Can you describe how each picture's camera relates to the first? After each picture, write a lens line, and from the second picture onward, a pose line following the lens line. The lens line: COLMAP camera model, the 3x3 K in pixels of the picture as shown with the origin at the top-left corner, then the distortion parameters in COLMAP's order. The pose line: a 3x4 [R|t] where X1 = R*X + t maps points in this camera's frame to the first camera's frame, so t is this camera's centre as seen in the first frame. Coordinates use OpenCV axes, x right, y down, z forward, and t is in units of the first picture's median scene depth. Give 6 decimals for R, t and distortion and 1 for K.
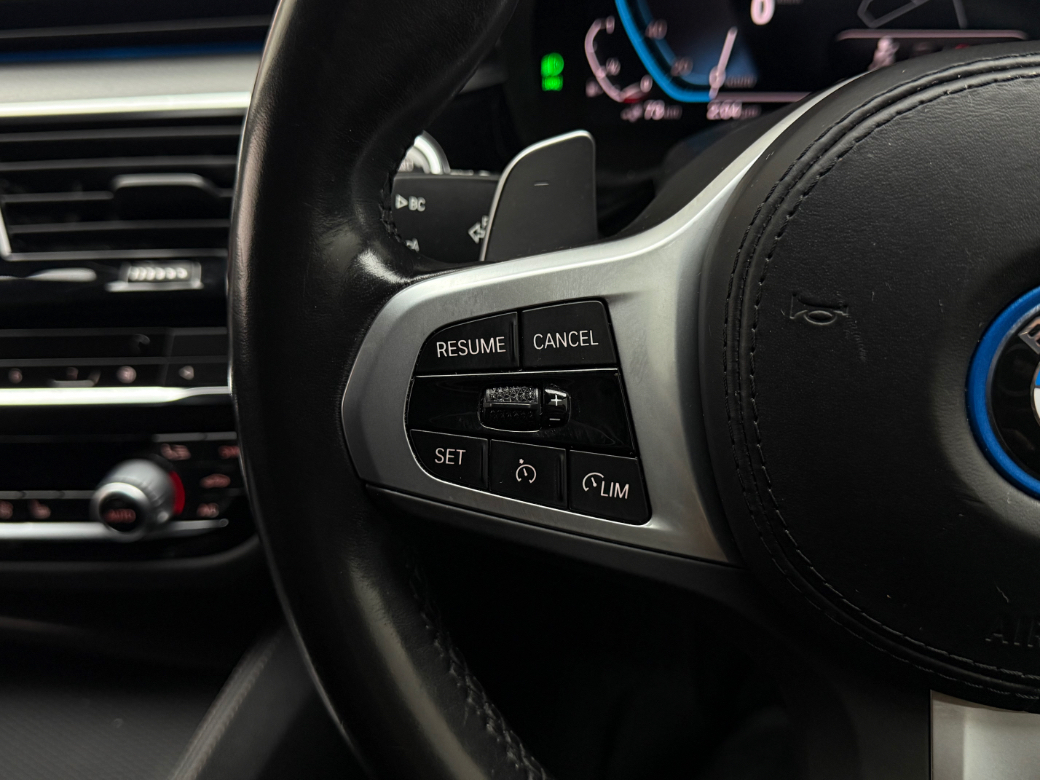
lens RADIAL K [[1003.5, 0, 520.0], [0, 1003.5, 390.0], [0, 0, 1]] dist [-0.007417, -0.005400]
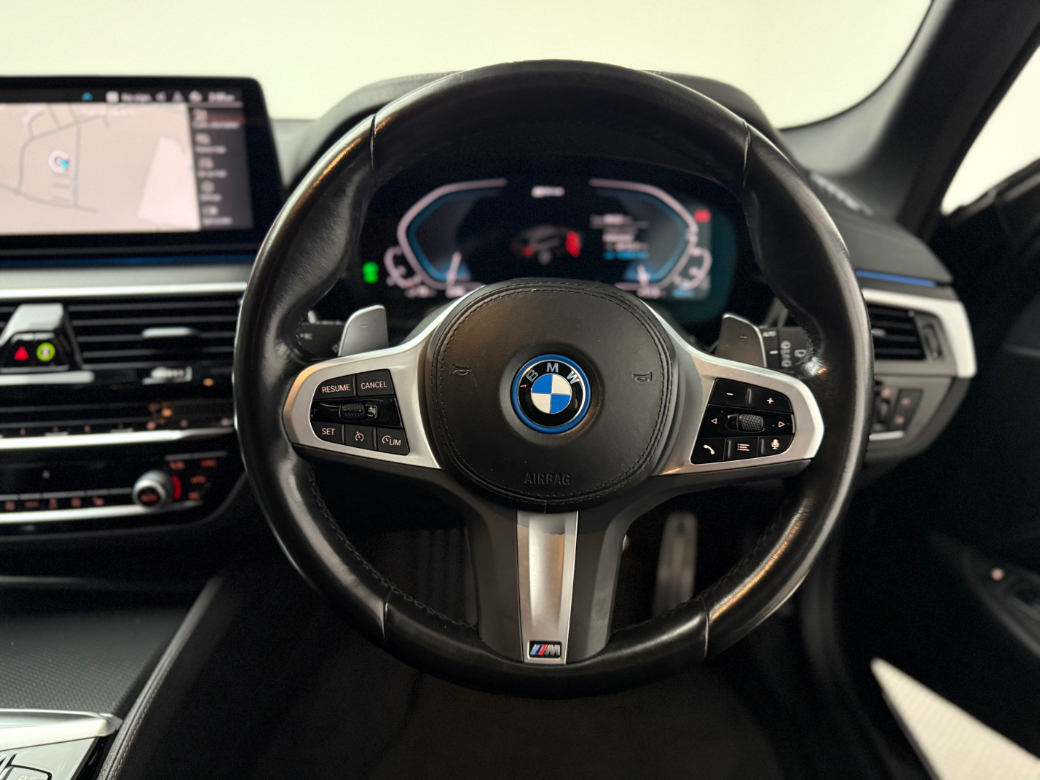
lens RADIAL K [[805.5, 0, 520.0], [0, 805.5, 390.0], [0, 0, 1]] dist [-0.013091, -0.008608]
pose [[0.979552, -0.023691, 0.199790, -0.000274], [0.050457, 0.990234, -0.129963, 0.167992], [-0.194760, 0.137386, 0.971181, -0.718921]]
